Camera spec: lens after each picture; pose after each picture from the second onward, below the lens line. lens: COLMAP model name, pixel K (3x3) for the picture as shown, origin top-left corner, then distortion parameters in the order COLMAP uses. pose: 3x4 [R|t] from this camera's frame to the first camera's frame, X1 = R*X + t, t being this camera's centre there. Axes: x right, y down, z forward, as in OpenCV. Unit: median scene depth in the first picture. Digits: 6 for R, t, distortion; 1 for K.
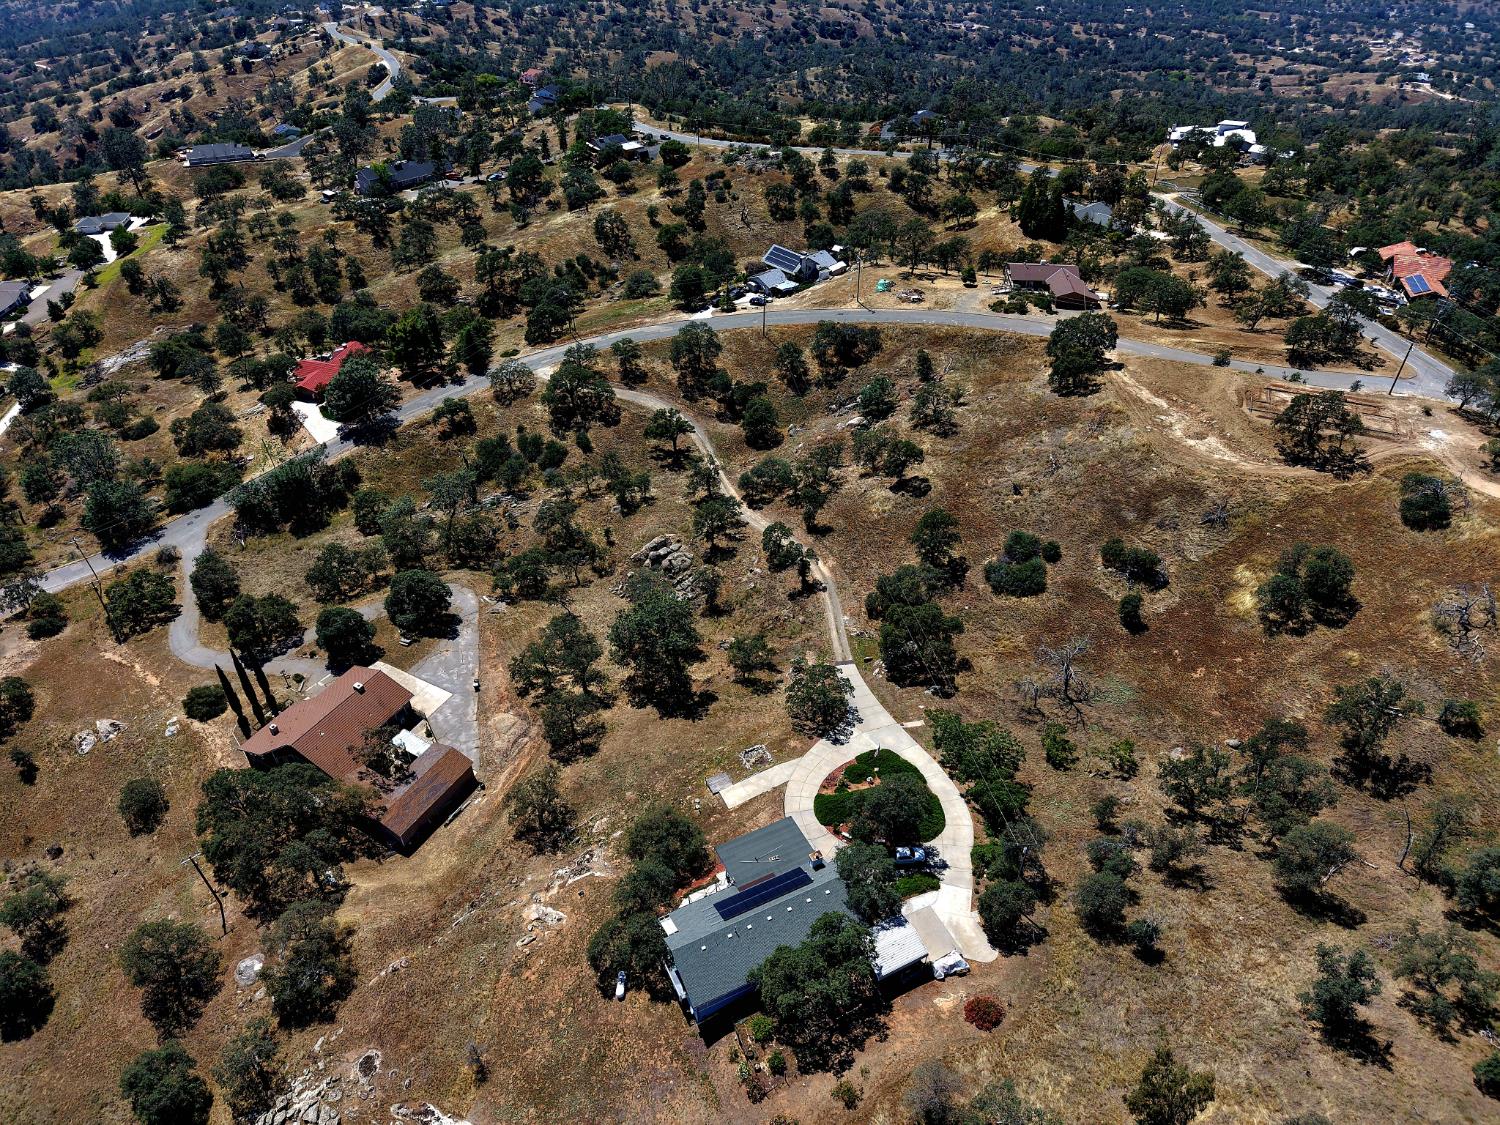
lens RADIAL K [[1005.6, 0, 750.0], [0, 1005.6, 562.5], [0, 0, 1]] dist [0.019641, -0.019385]
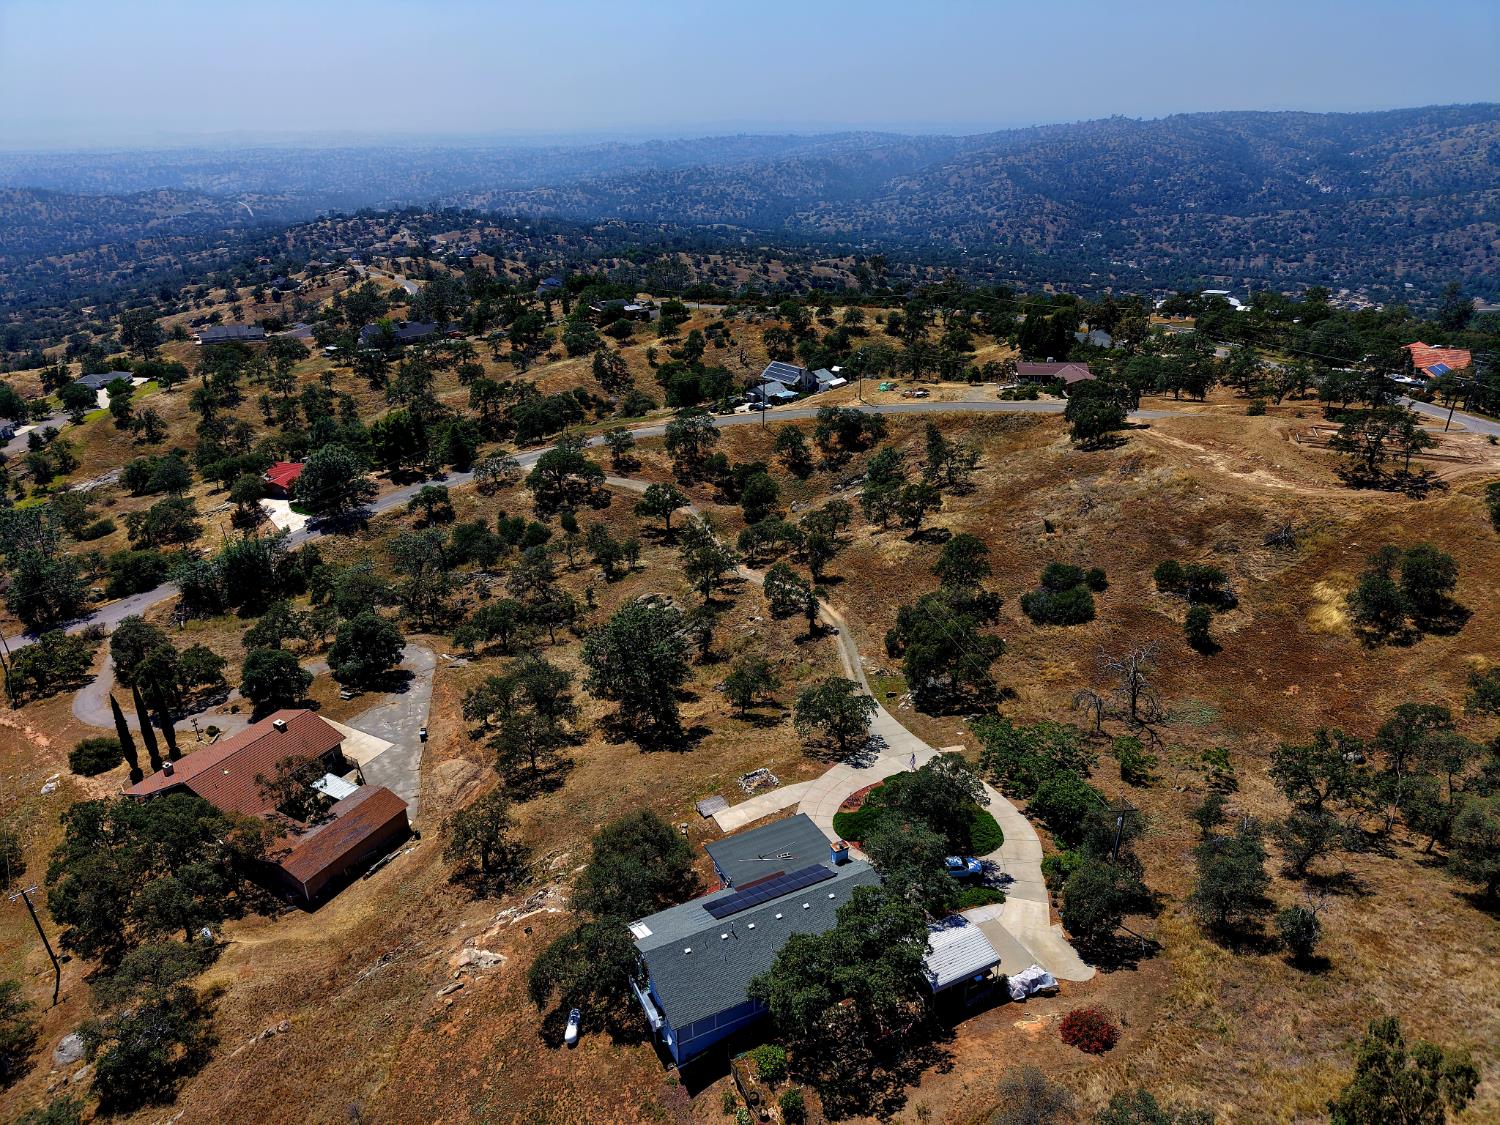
lens RADIAL K [[1005.6, 0, 750.0], [0, 1005.6, 562.5], [0, 0, 1]] dist [0.019641, -0.019385]
pose [[0.999993, -0.003480, 0.001296, -0.001077], [0.003689, 0.970841, -0.239697, 0.183545], [-0.000424, 0.239700, 0.970847, 0.151593]]
